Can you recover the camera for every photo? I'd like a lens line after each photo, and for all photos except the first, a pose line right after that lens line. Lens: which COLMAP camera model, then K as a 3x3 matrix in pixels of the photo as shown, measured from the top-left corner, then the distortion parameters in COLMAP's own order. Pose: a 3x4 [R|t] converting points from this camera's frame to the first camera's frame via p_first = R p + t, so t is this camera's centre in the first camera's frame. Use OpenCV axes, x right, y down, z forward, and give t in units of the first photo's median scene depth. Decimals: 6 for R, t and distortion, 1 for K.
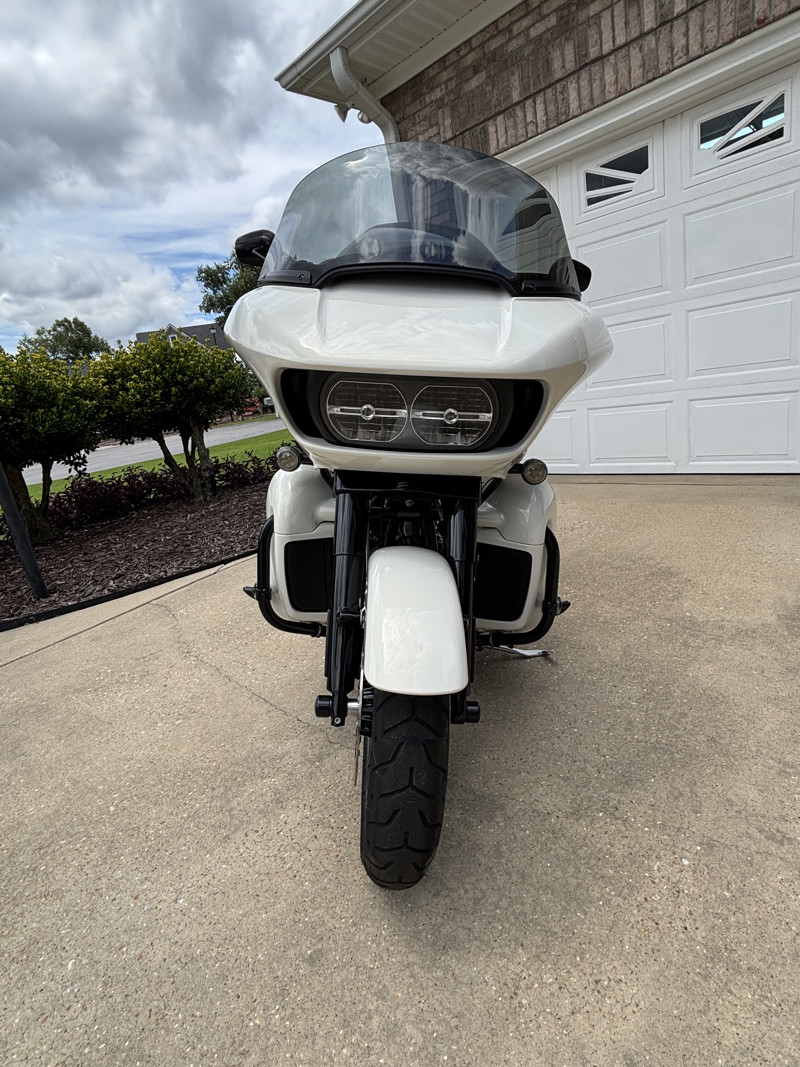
lens RADIAL K [[544.3, 0, 398.7], [0, 544.3, 536.7], [0, 0, 1]] dist [-0.001571, 0.003099]
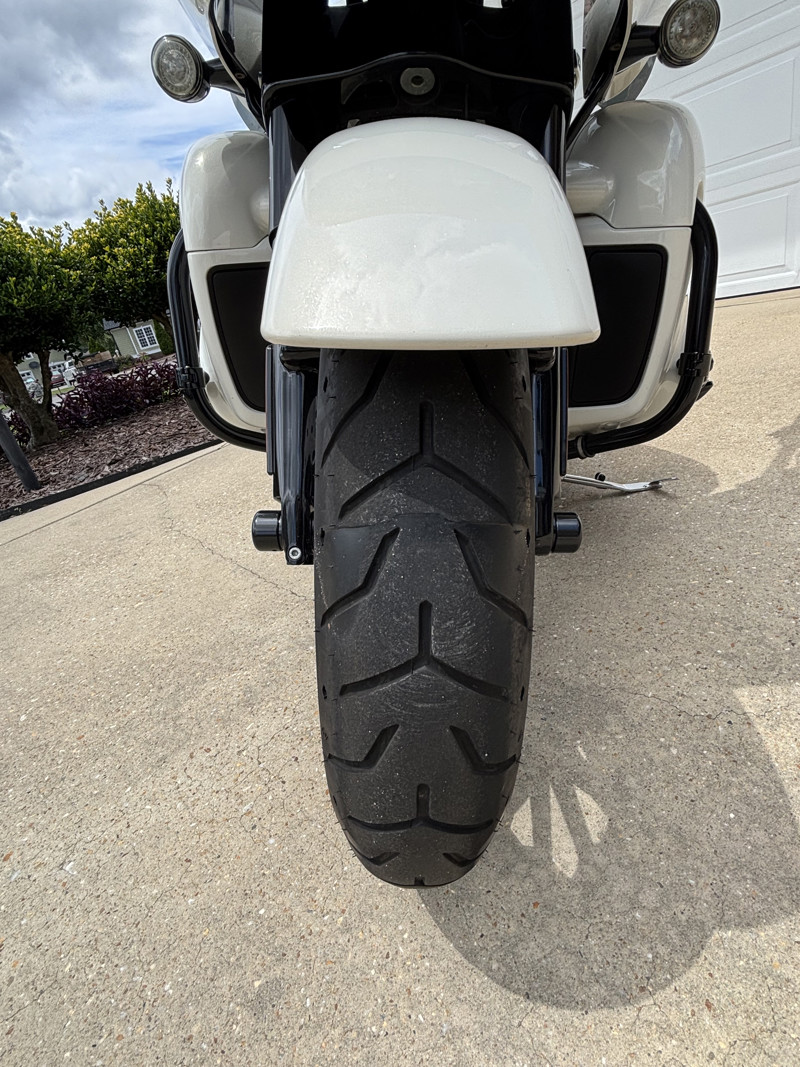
lens RADIAL K [[544.3, 0, 400.4], [0, 544.3, 531.1], [0, 0, 1]] dist [-0.001571, 0.003099]
pose [[0.994996, -0.046631, -0.088369, 0.025661], [0.059529, 0.986974, 0.149462, 0.212717], [0.080248, -0.153975, 0.984811, 0.440894]]
